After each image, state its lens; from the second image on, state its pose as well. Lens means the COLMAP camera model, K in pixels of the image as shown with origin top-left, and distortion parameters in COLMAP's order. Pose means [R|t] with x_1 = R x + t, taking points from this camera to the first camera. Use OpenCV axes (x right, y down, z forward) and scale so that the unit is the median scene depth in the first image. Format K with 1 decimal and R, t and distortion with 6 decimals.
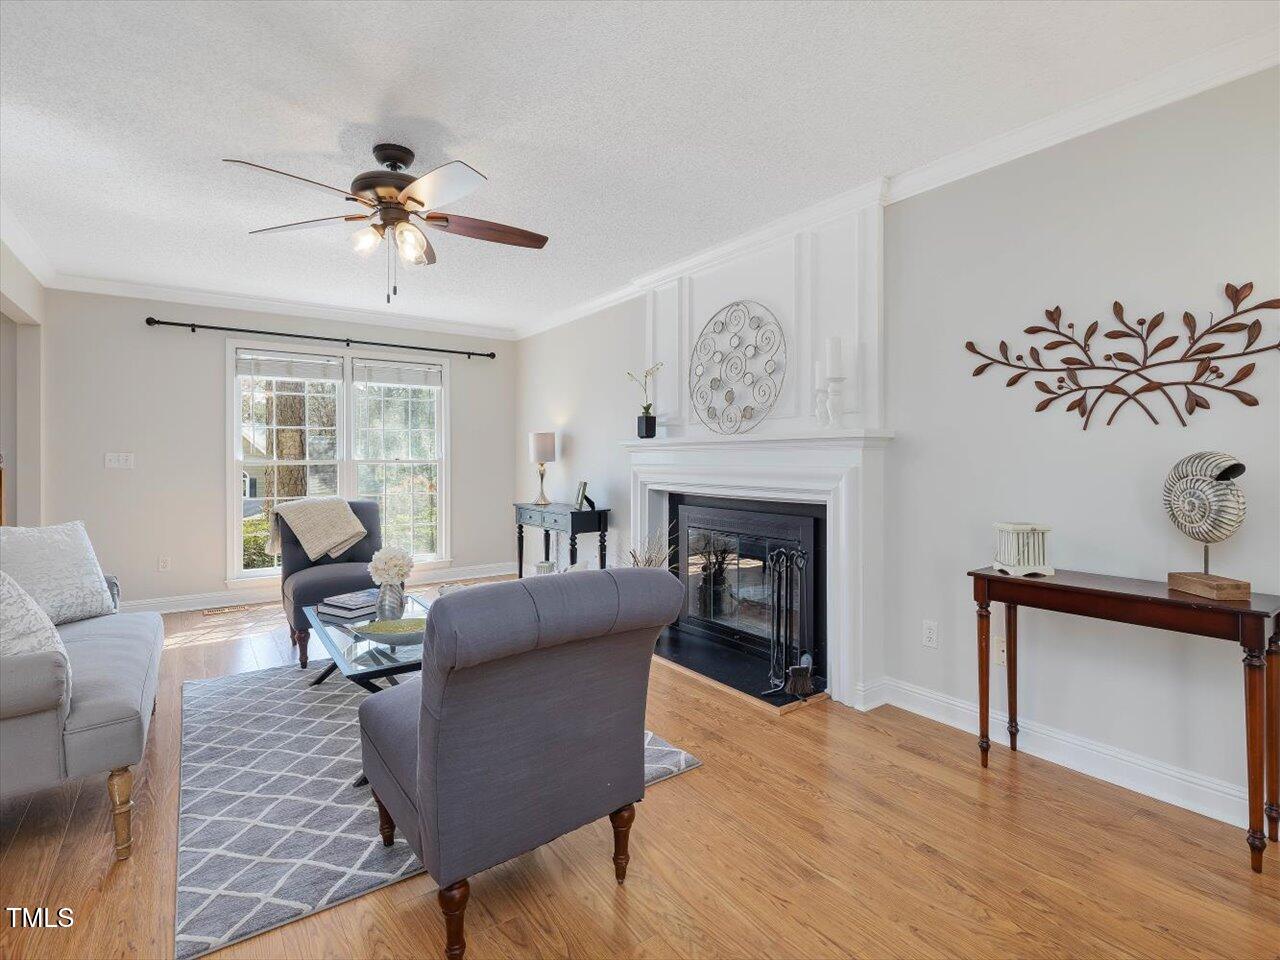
lens RADIAL K [[620.1, 0, 635.5], [0, 620.1, 462.5], [0, 0, 1]] dist [0.000175, 0.000433]
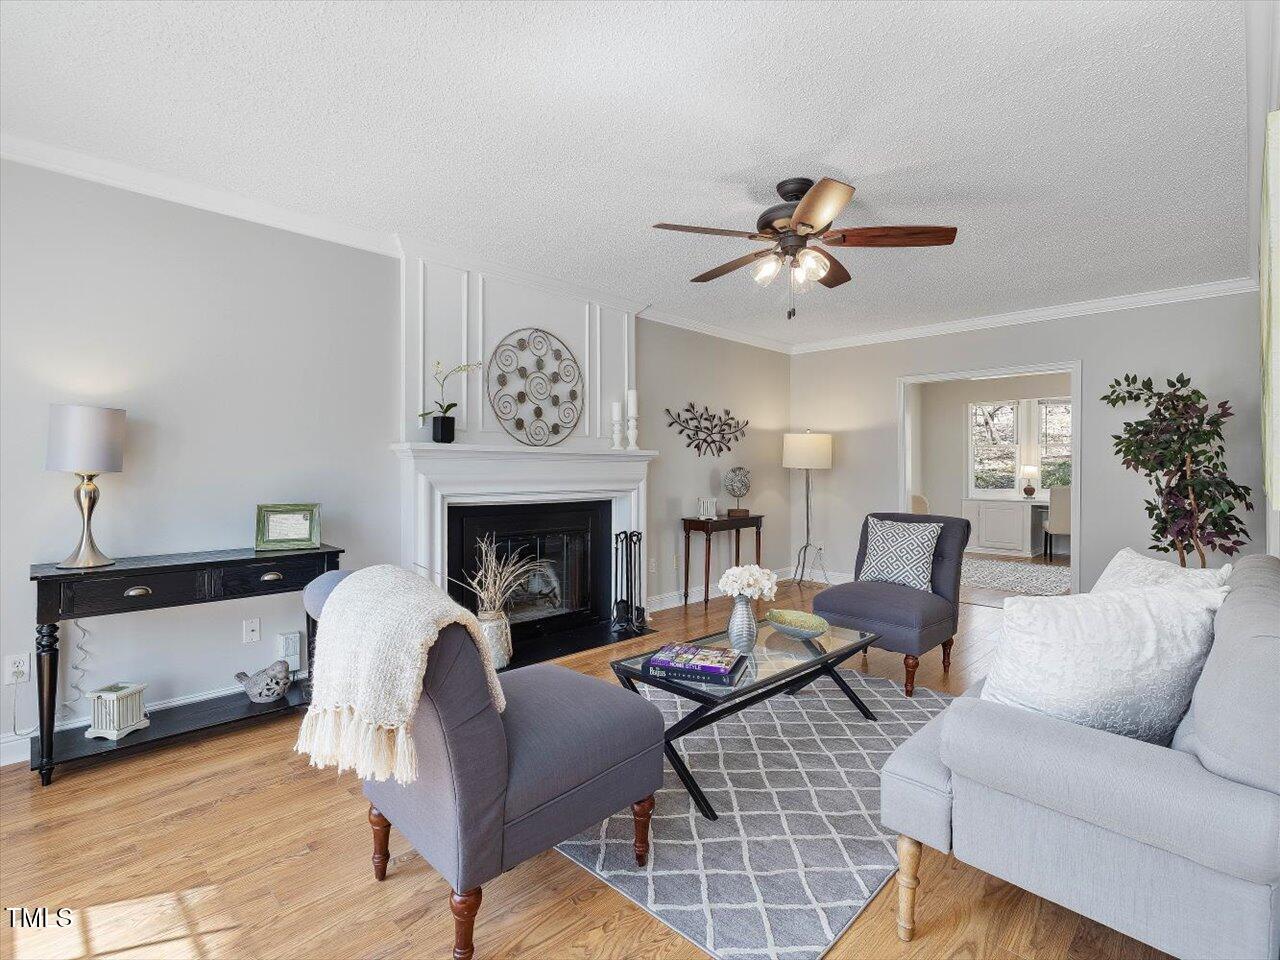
lens RADIAL K [[620.1, 0, 635.5], [0, 620.1, 462.5], [0, 0, 1]] dist [0.000175, 0.000433]
pose [[-0.184362, -0.000421, 0.982858, -1.570701], [-0.006074, 0.999981, -0.000711, -0.026302], [-0.982840, -0.006100, -0.184361, 1.670607]]
